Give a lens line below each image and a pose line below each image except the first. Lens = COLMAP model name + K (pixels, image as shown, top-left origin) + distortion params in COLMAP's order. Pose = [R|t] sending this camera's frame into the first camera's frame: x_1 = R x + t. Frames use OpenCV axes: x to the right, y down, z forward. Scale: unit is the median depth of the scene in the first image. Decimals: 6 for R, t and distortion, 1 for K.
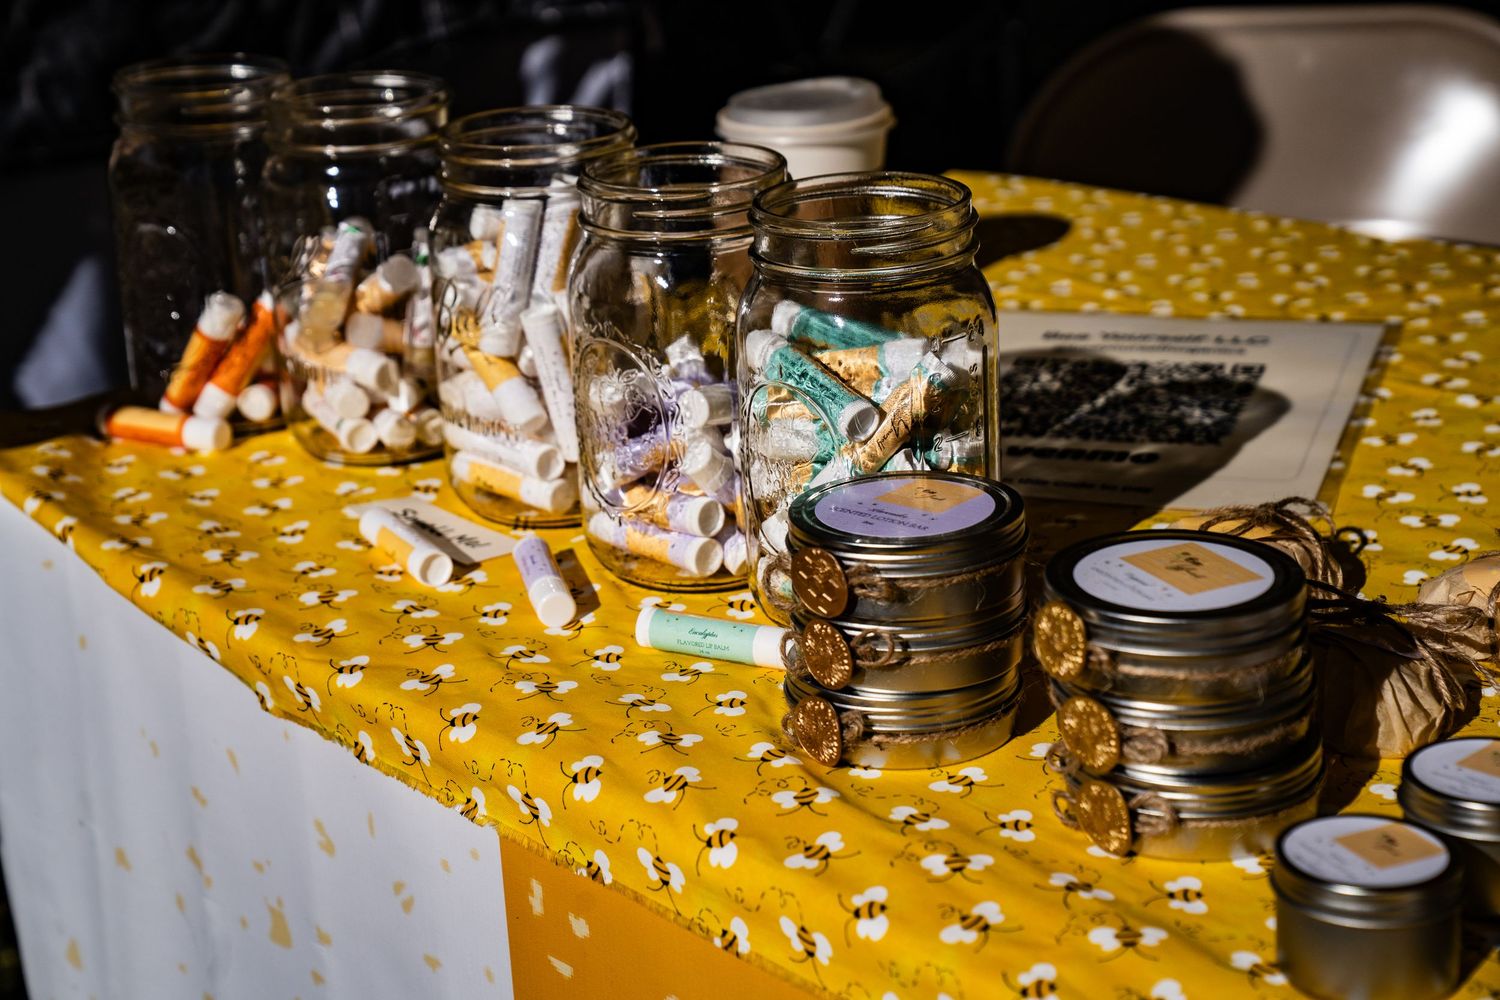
lens RADIAL K [[3089.9, 0, 747.0], [0, 3089.9, 498.8], [0, 0, 1]] dist [0.303324, 0.000000]
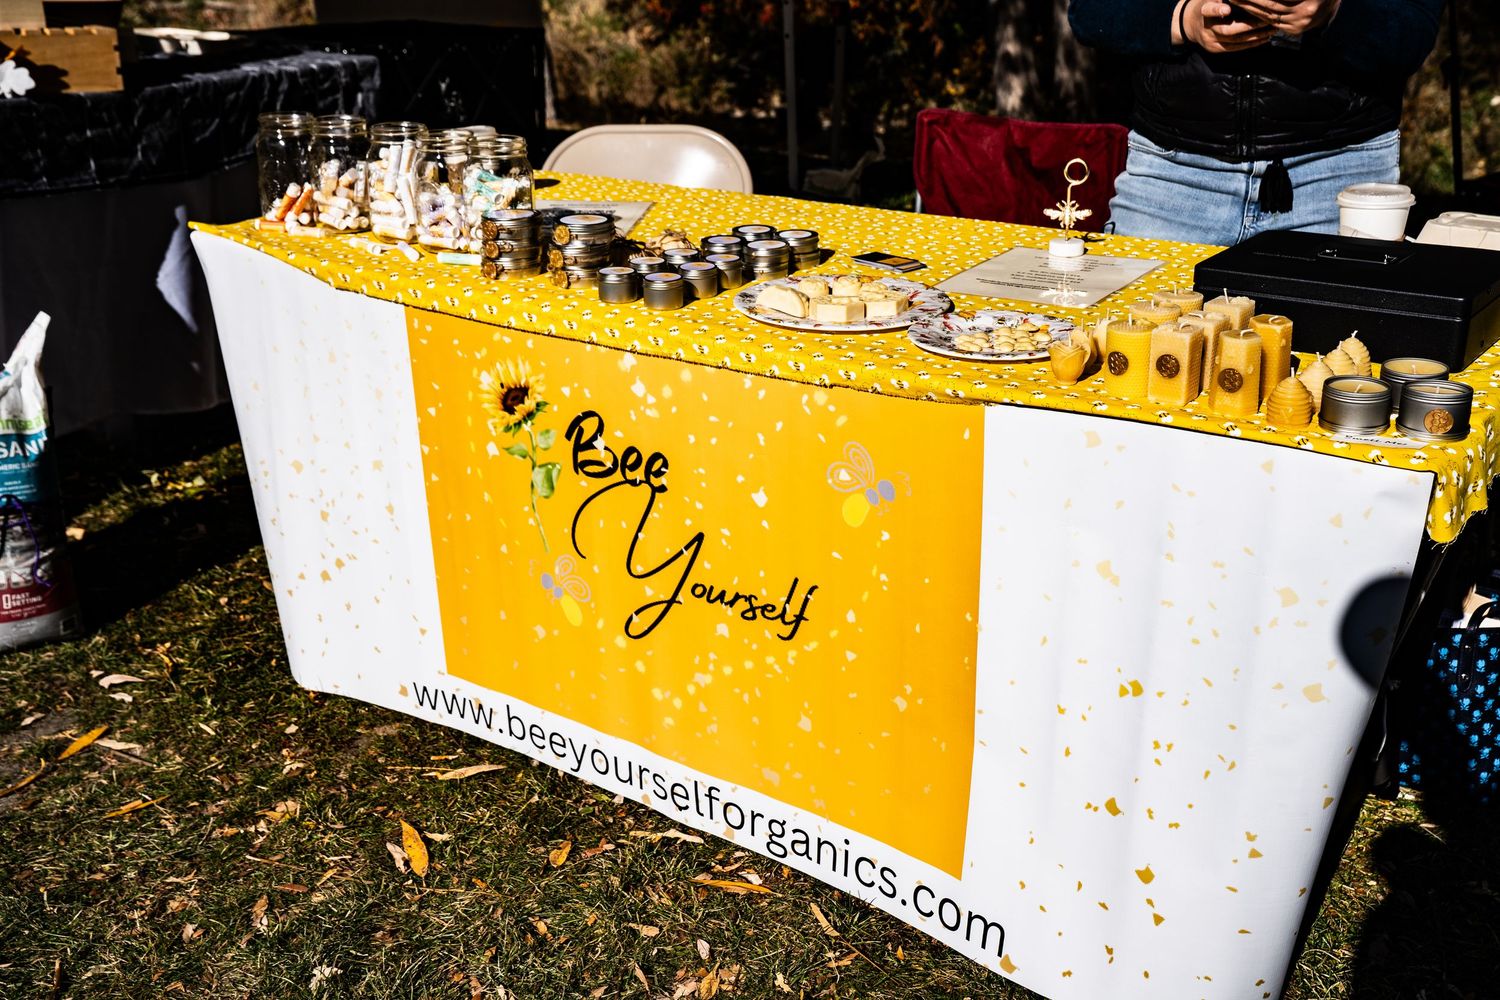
lens RADIAL K [[1822.2, 0, 756.4], [0, 1822.2, 505.5], [0, 0, 1]] dist [0.140158, 0.000000]
pose [[0.981407, -0.031653, 0.189309, -0.077650], [0.028034, 0.999370, 0.021766, 0.270321], [-0.189878, -0.016054, 0.981676, -1.104096]]
